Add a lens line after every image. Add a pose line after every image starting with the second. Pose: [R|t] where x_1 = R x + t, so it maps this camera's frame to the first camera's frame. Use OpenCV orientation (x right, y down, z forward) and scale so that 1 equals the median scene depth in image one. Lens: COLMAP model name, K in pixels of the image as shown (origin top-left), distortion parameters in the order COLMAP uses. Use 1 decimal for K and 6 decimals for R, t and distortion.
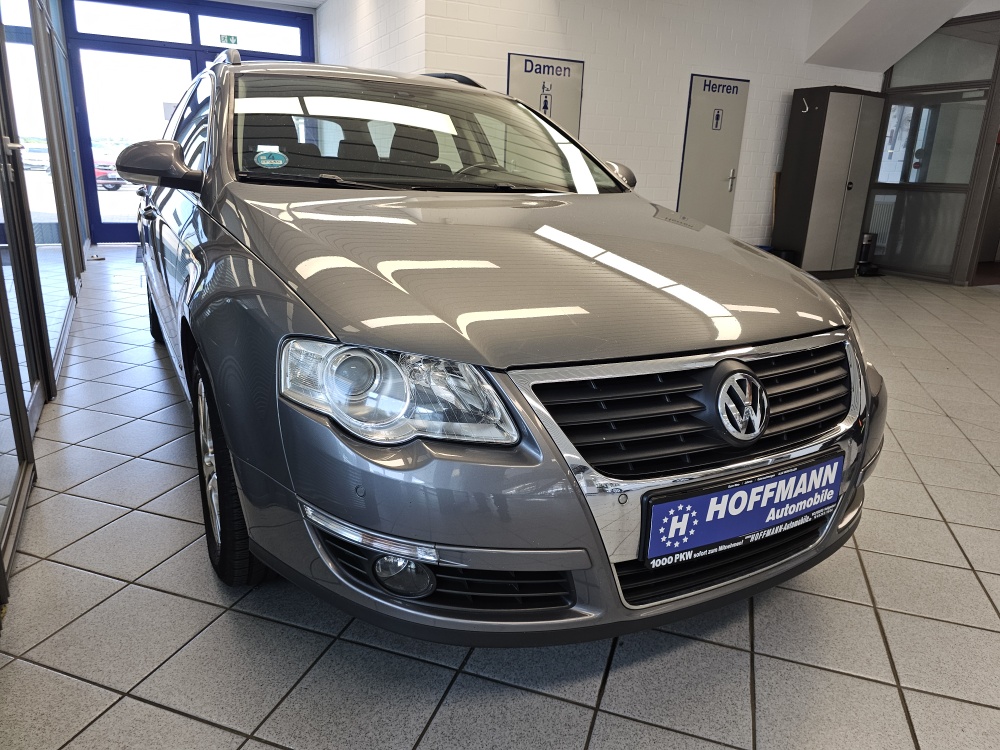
lens RADIAL K [[691.1, 0, 499.2], [0, 691.1, 371.7], [0, 0, 1]] dist [0.040490, -0.046961]
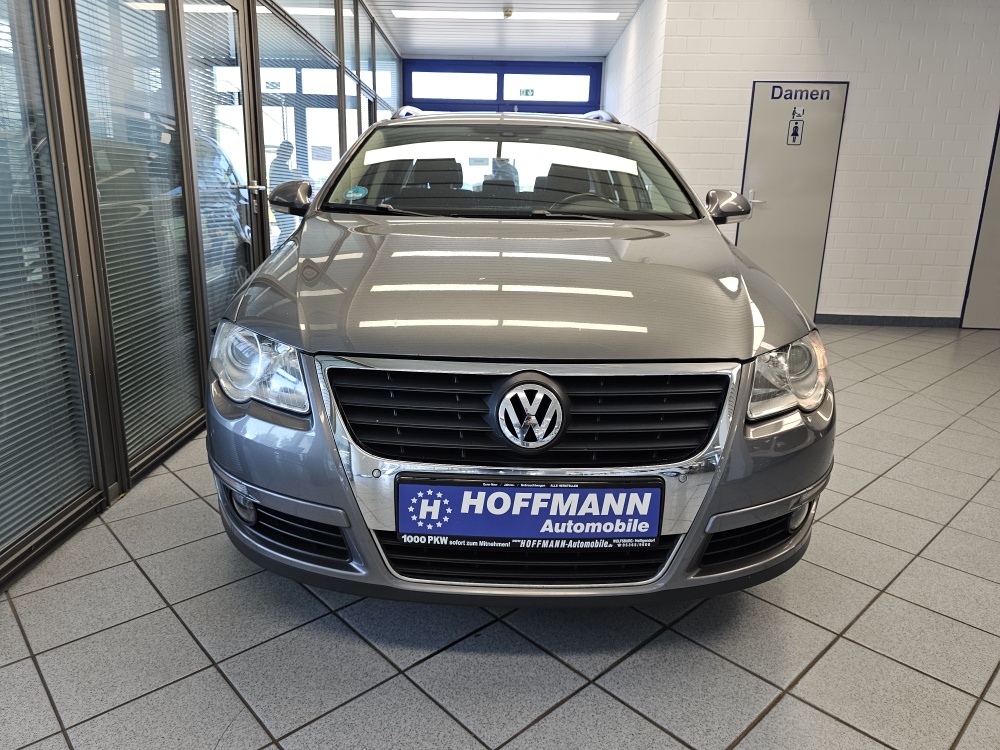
lens RADIAL K [[691.1, 0, 479.1], [0, 691.1, 367.8], [0, 0, 1]] dist [0.040490, -0.046961]
pose [[0.872574, 0.101126, -0.477900, 0.778317], [-0.127145, 0.991633, -0.022315, 0.011451], [0.471645, 0.080234, 0.878131, 0.044696]]
